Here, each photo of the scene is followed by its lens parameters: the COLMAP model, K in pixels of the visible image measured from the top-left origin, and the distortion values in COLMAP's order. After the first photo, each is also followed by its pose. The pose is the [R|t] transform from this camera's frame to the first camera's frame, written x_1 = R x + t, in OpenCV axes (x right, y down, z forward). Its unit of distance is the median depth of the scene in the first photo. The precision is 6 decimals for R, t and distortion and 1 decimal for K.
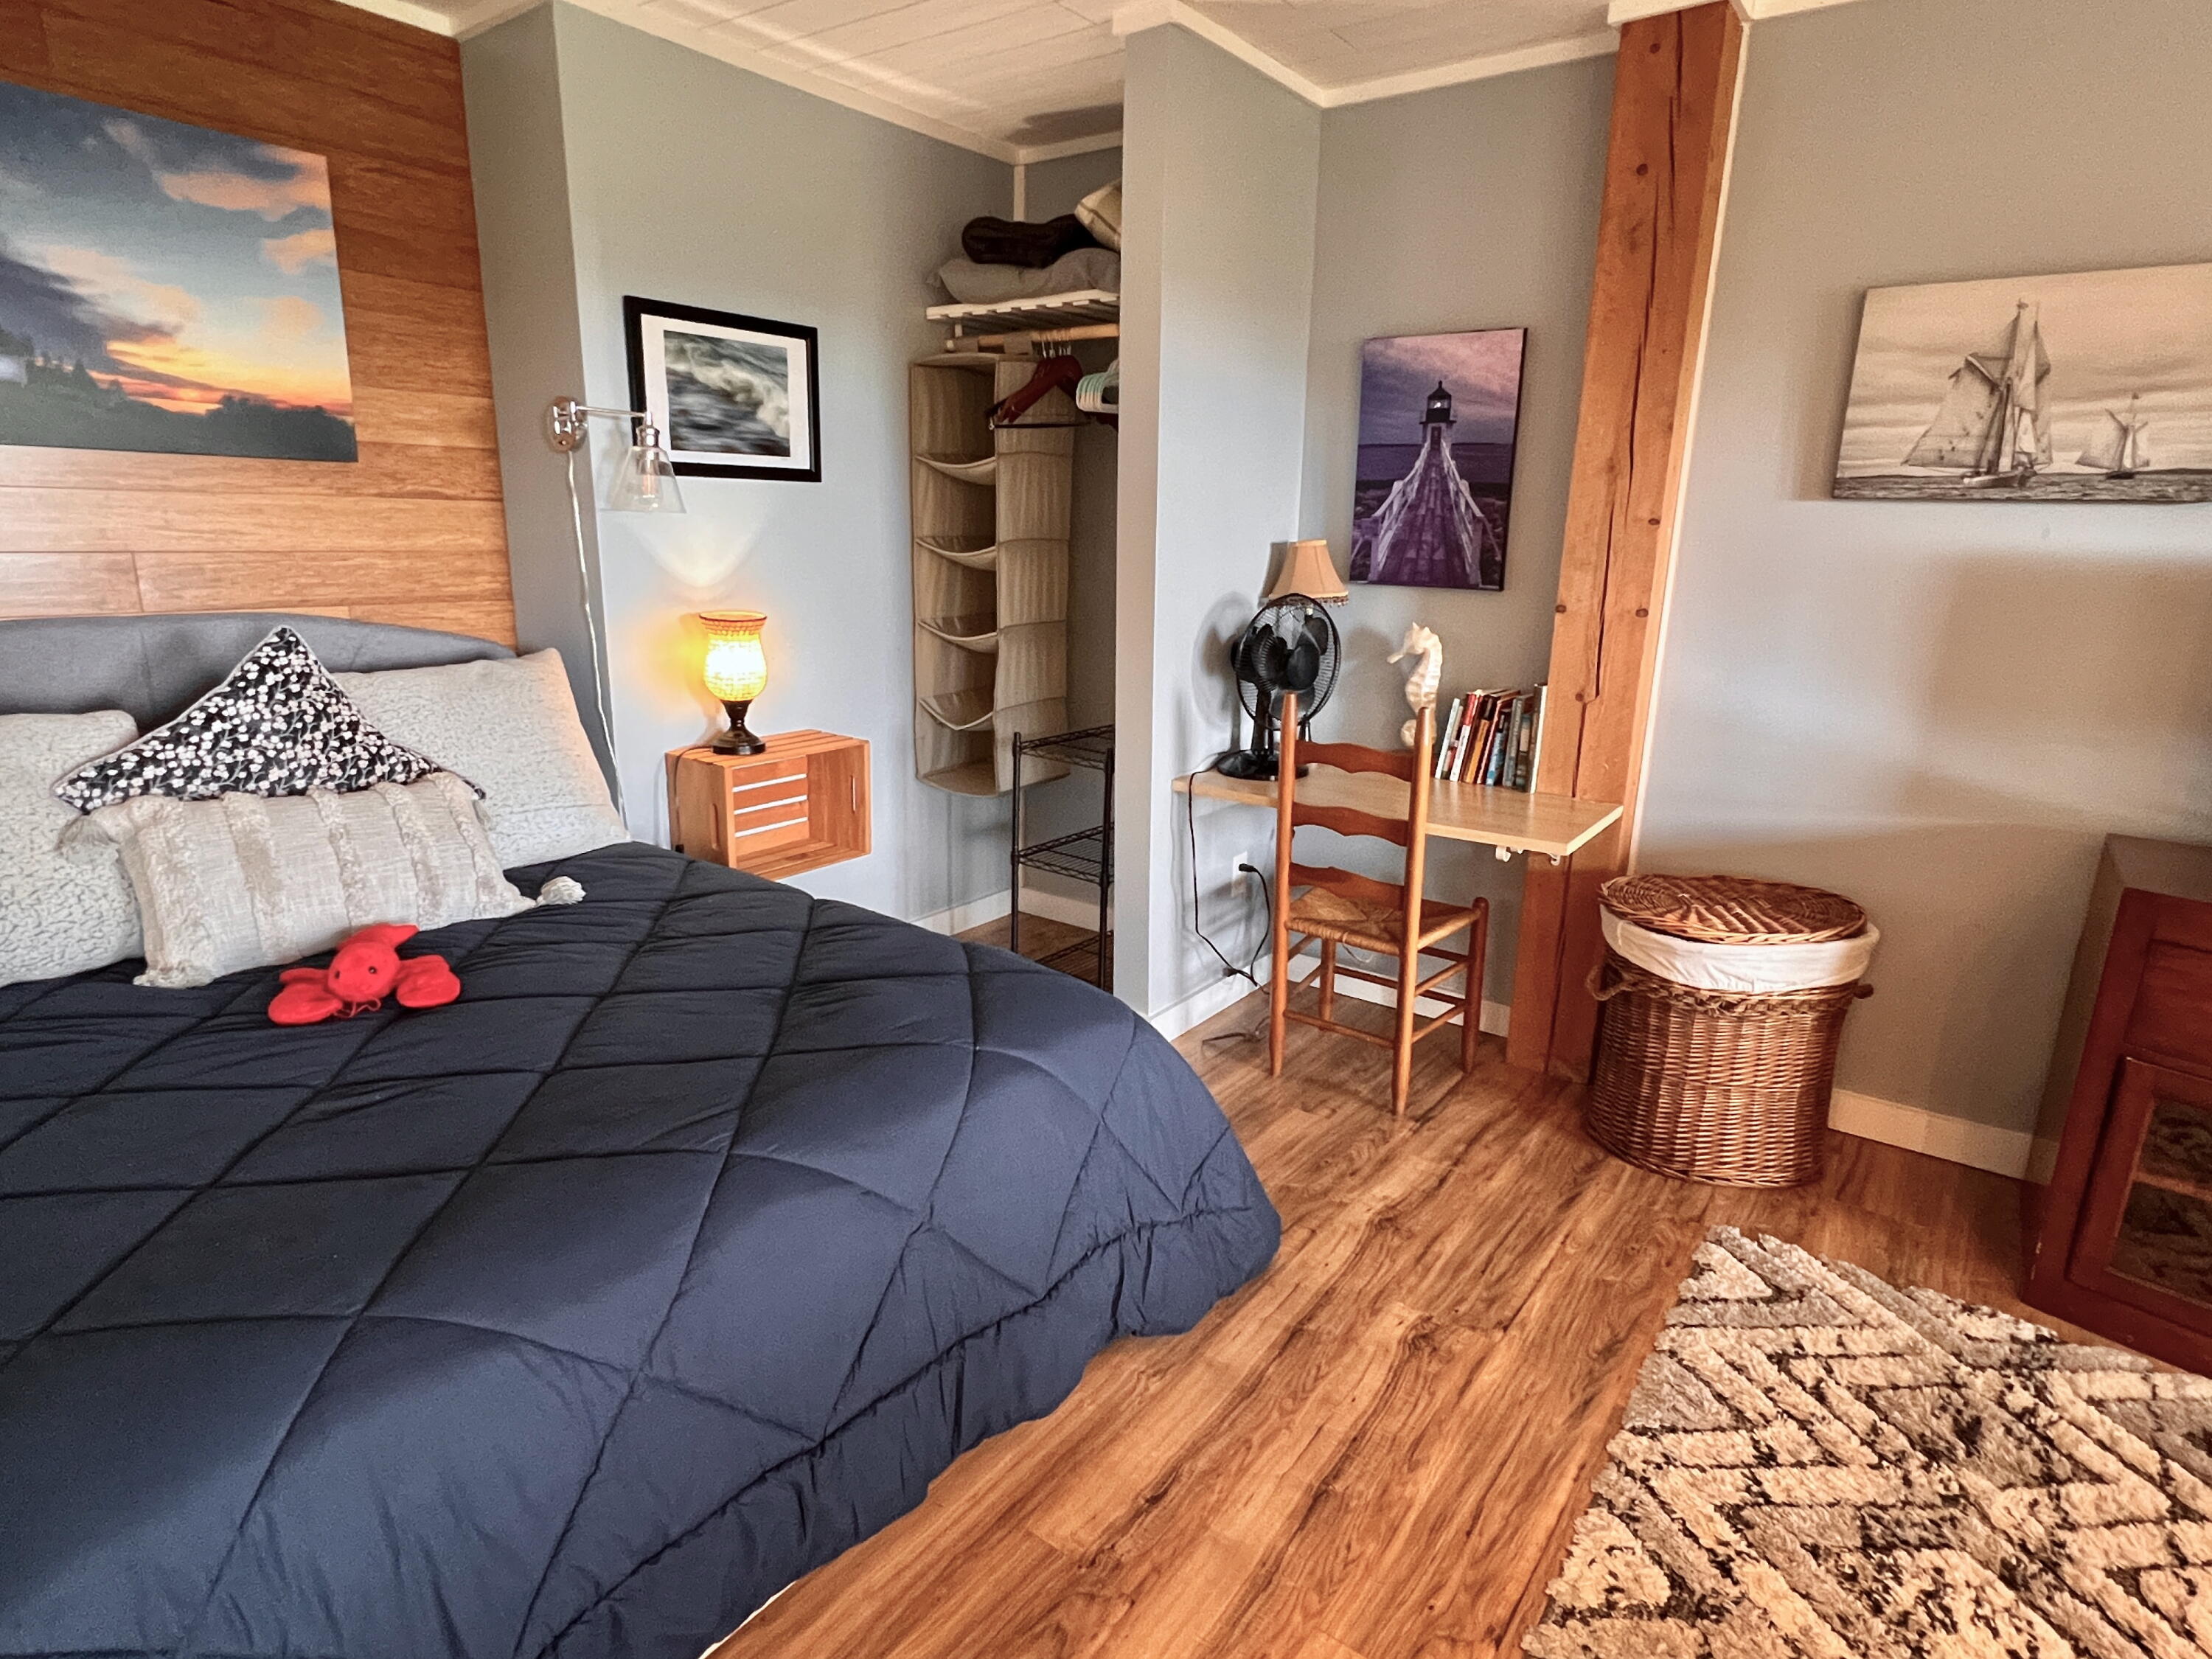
lens RADIAL K [[1202.8, 0, 1110.9], [0, 1202.8, 827.2], [0, 0, 1]] dist [0.006702, -0.002997]
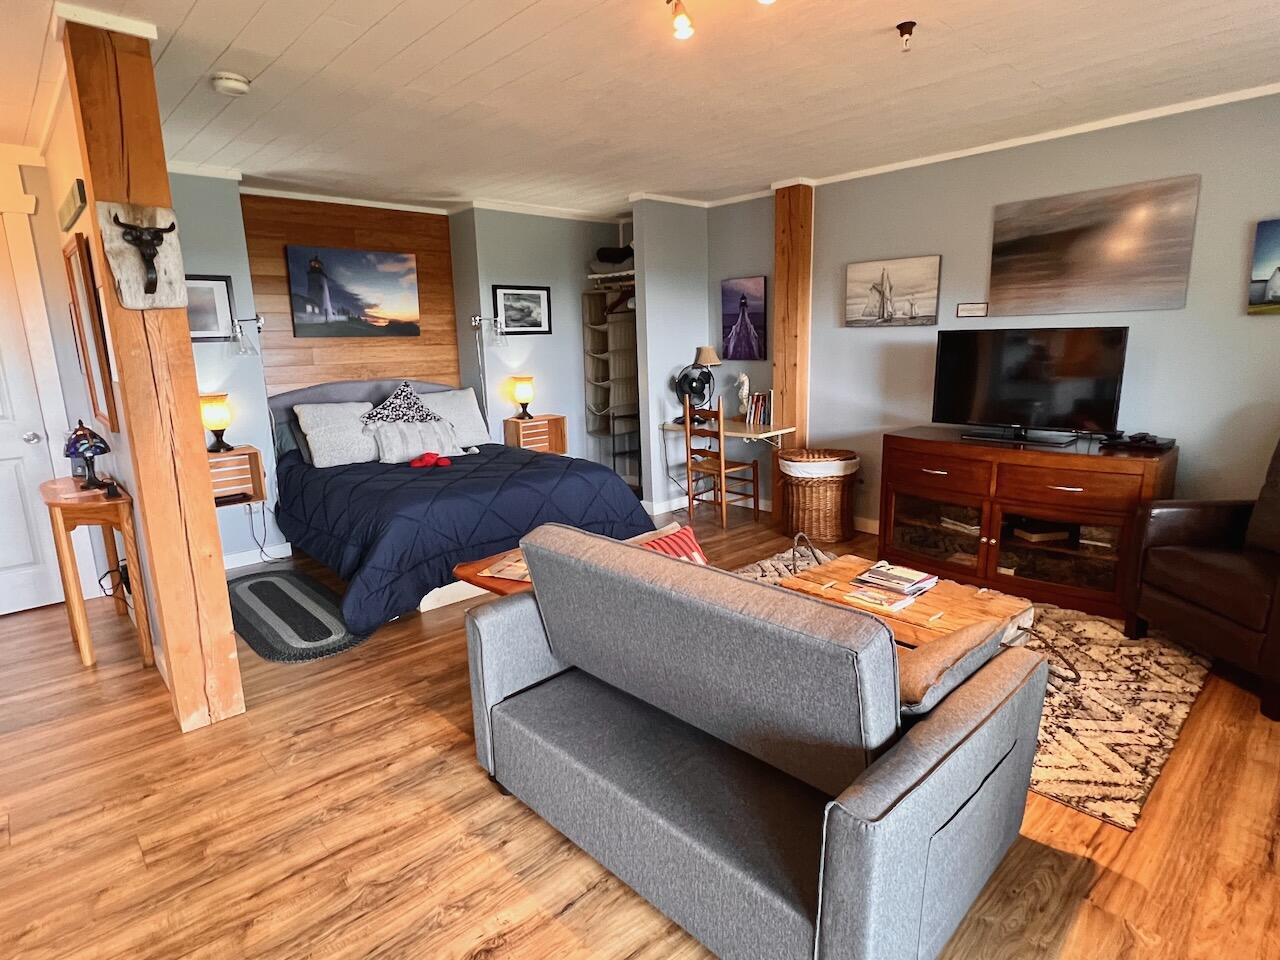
lens RADIAL K [[696.0, 0, 644.6], [0, 696.0, 478.3], [0, 0, 1]] dist [0.006702, -0.002997]
pose [[0.983736, -0.007914, -0.179444, 0.392842], [-0.001077, 0.998751, -0.049953, 0.218997], [0.179615, 0.049333, 0.982499, -0.885006]]
